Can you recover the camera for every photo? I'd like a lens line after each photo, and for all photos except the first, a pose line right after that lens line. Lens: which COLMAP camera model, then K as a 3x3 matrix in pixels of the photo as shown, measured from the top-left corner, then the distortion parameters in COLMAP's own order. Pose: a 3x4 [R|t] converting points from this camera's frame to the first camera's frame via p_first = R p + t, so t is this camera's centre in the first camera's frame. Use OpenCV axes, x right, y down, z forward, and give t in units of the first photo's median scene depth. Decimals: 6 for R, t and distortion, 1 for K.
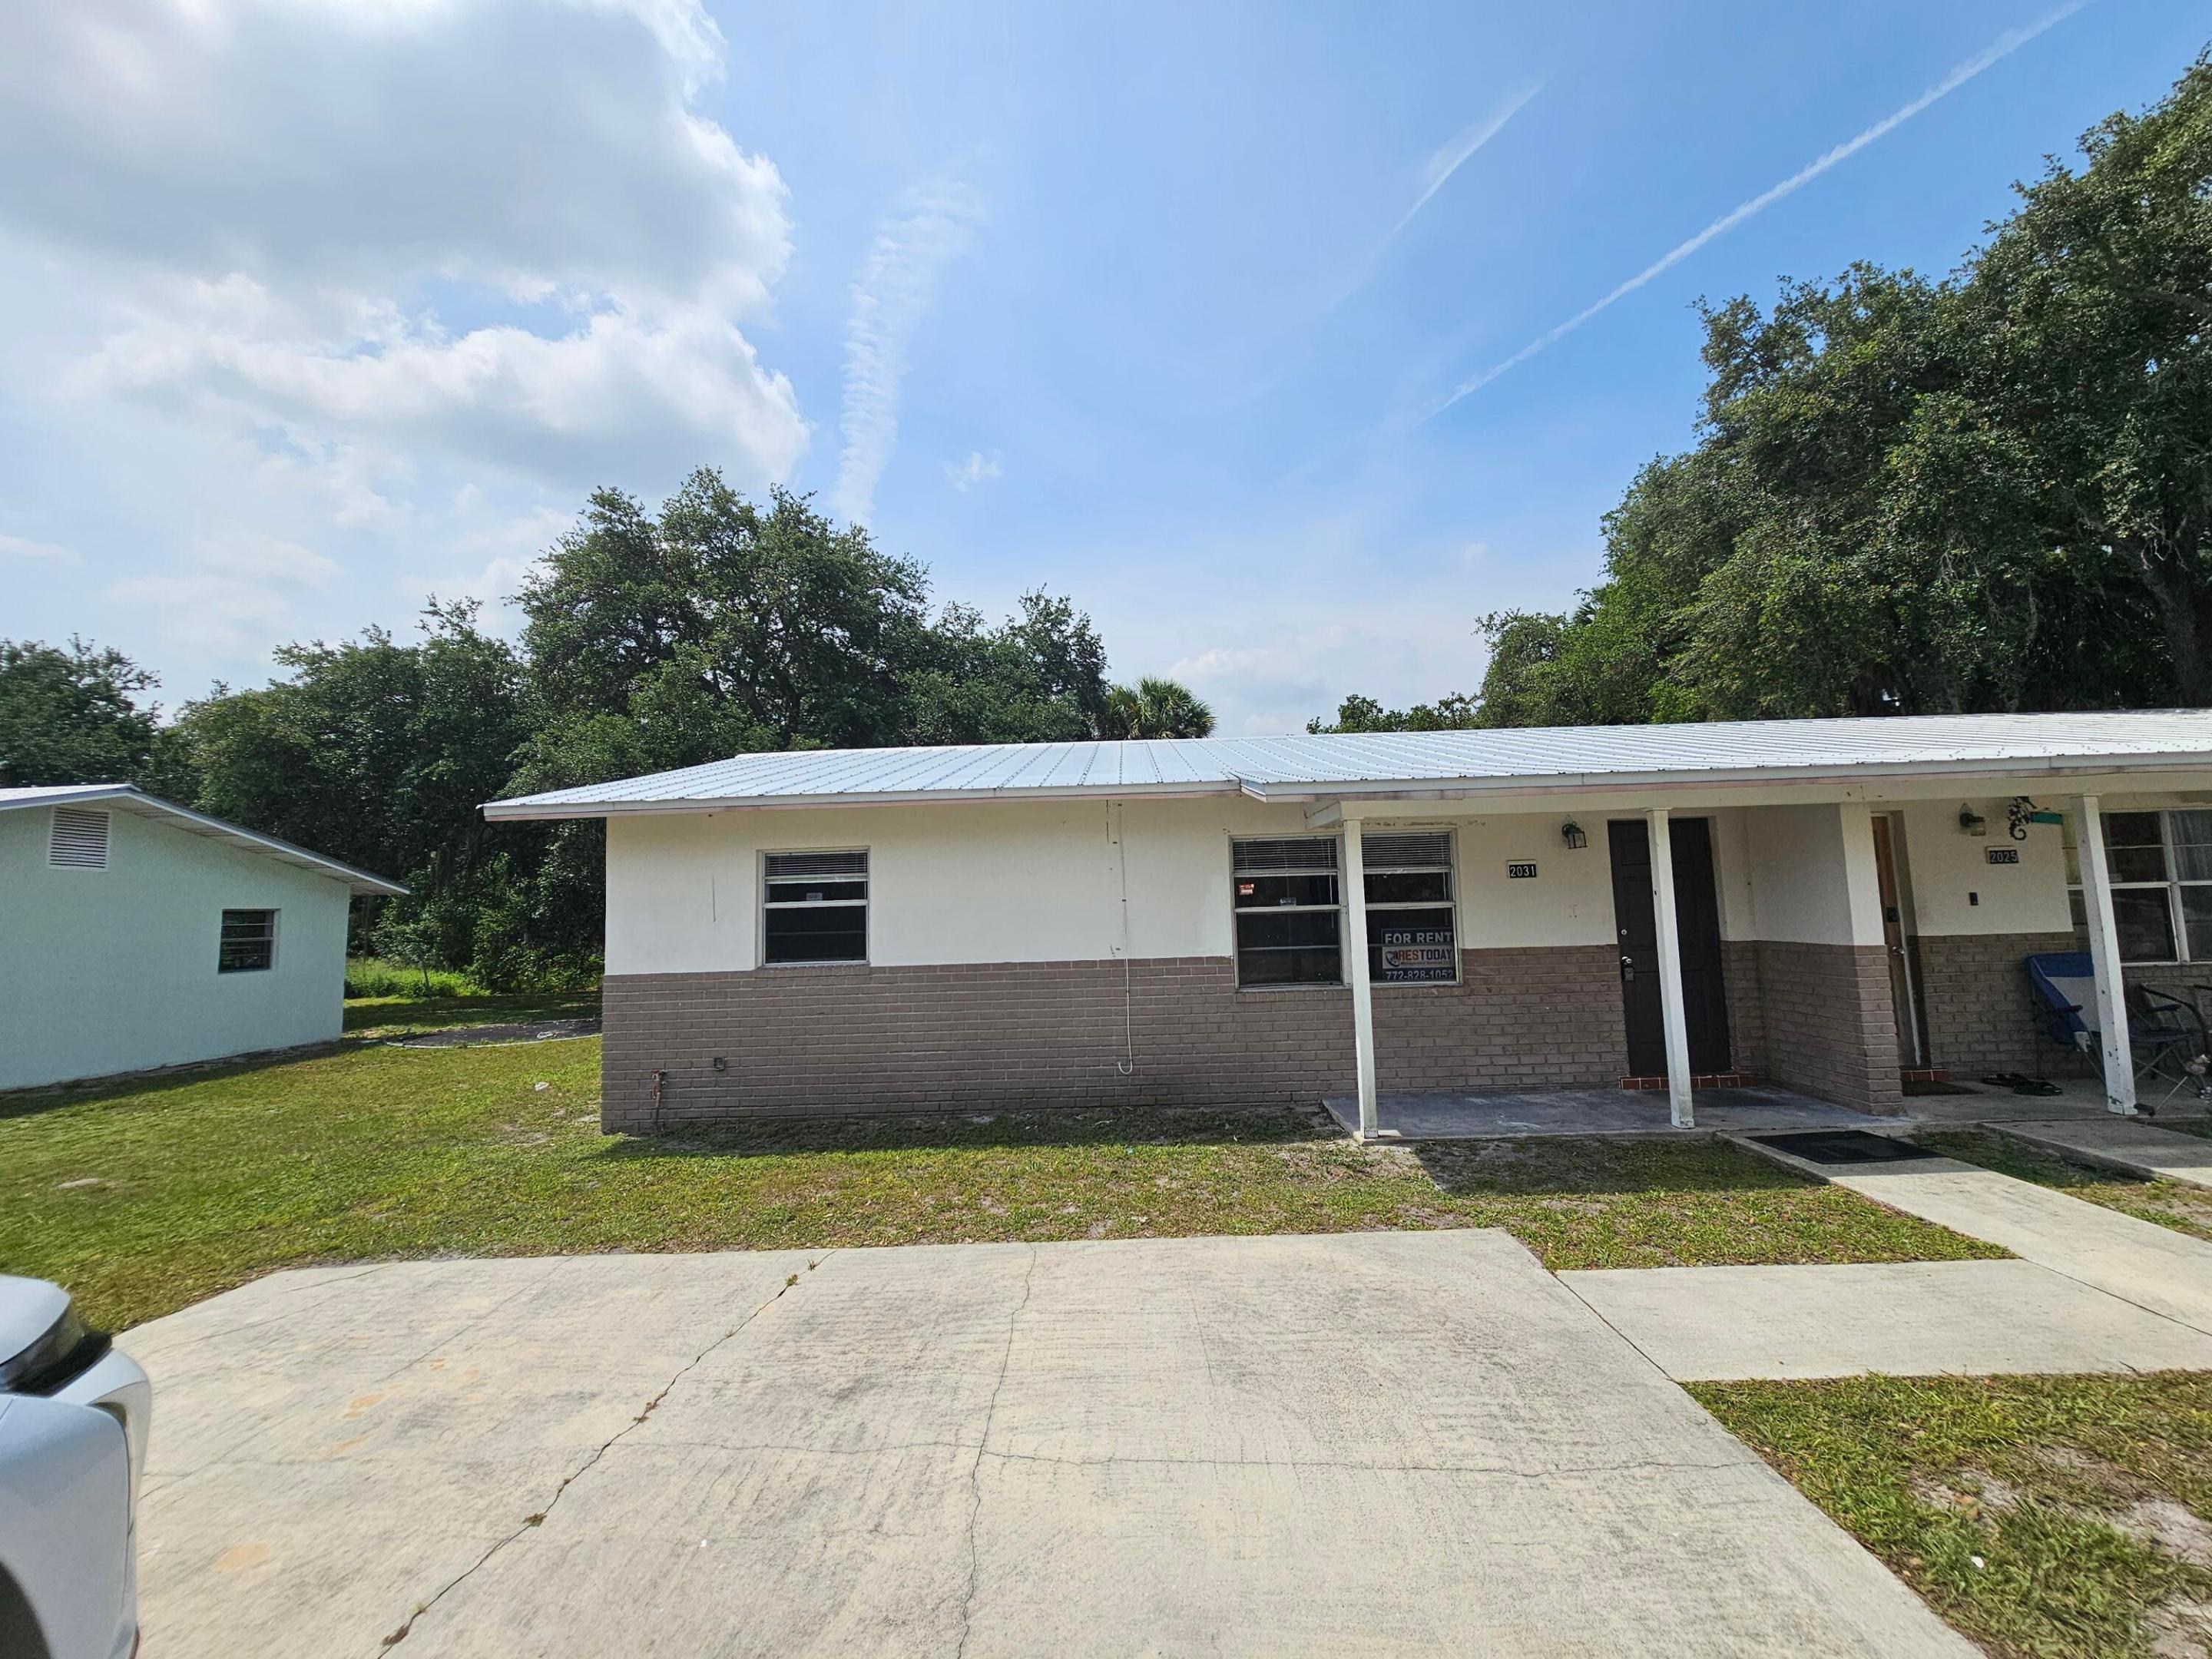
lens RADIAL K [[903.6, 0, 1120.9], [0, 903.6, 822.7], [0, 0, 1]] dist [0.002050, 0.000059]
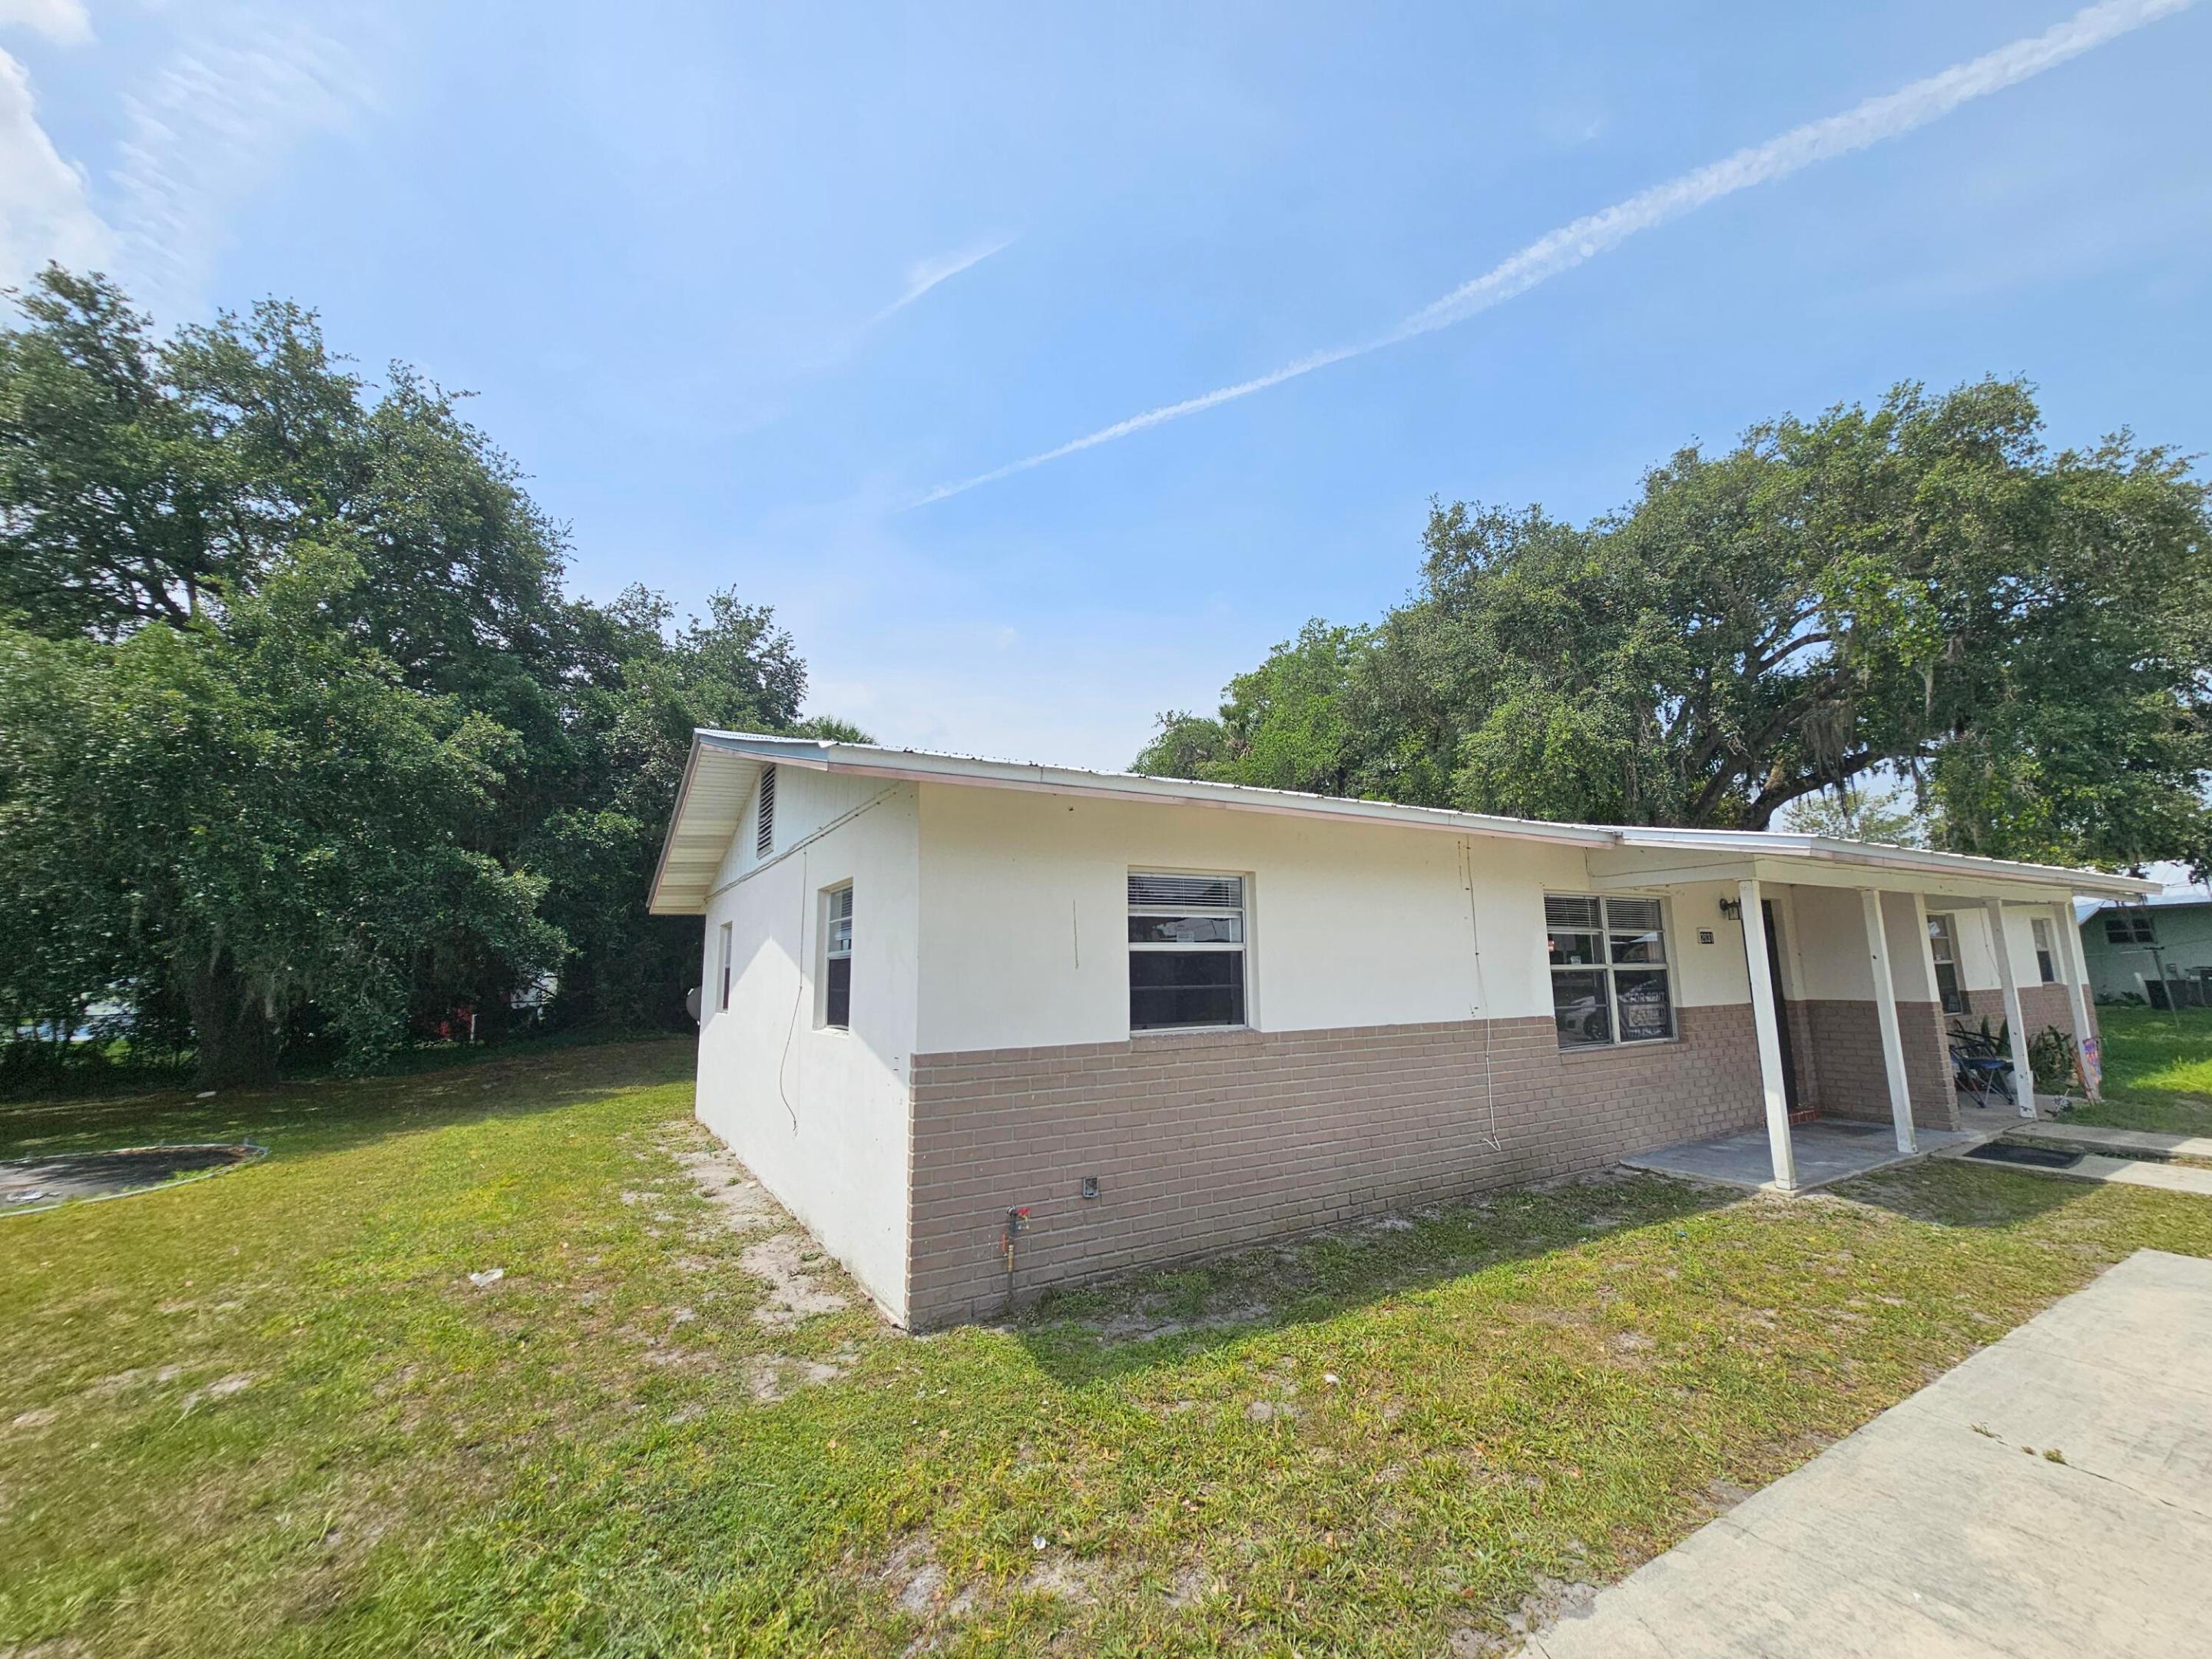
lens RADIAL K [[902.5, 0, 1113.8], [0, 902.5, 825.1], [0, 0, 1]] dist [-0.002070, 0.000472]
pose [[0.850835, 0.102514, 0.515336, -0.785971], [-0.061380, 0.993459, -0.096286, 0.067864], [-0.521836, 0.050292, 0.851562, 0.418537]]
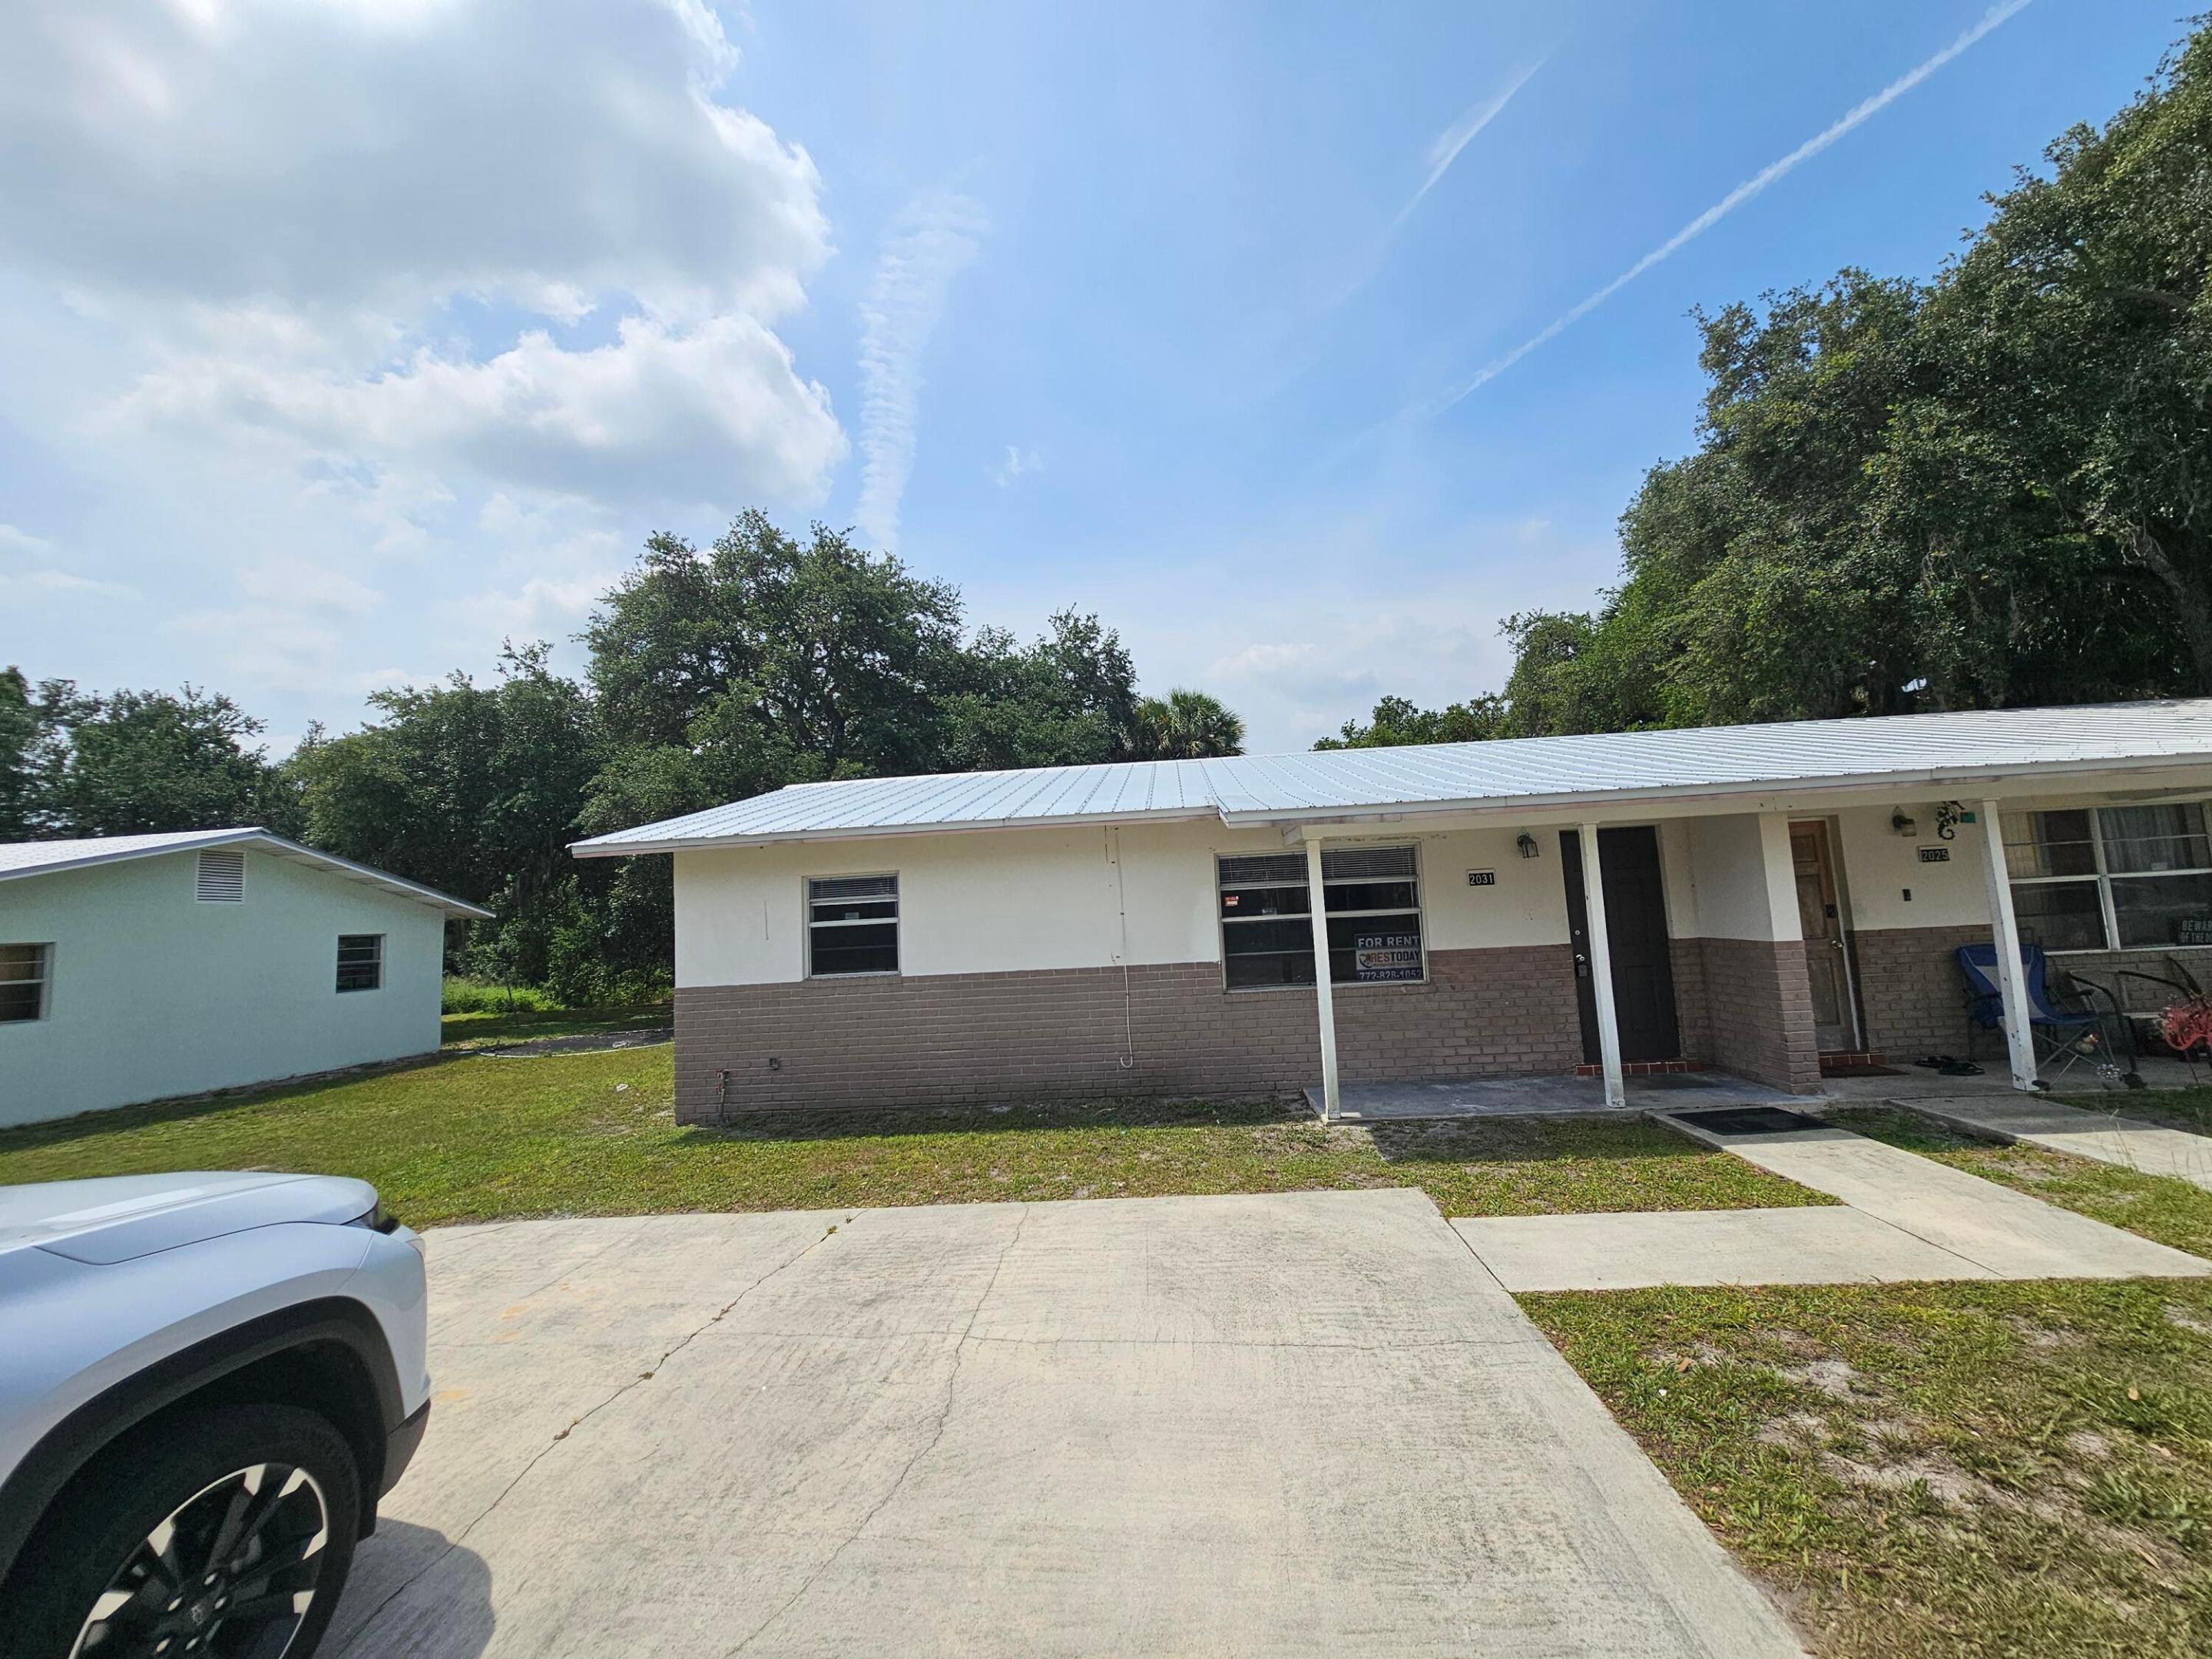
lens RADIAL K [[905.7, 0, 1117.6], [0, 905.7, 821.6], [0, 0, 1]] dist [0.002677, 0.000573]
pose [[0.998122, -0.027588, -0.054689, 0.062711], [0.027243, 0.999604, -0.007047, -0.020398], [0.054862, 0.005544, 0.998479, -0.126952]]
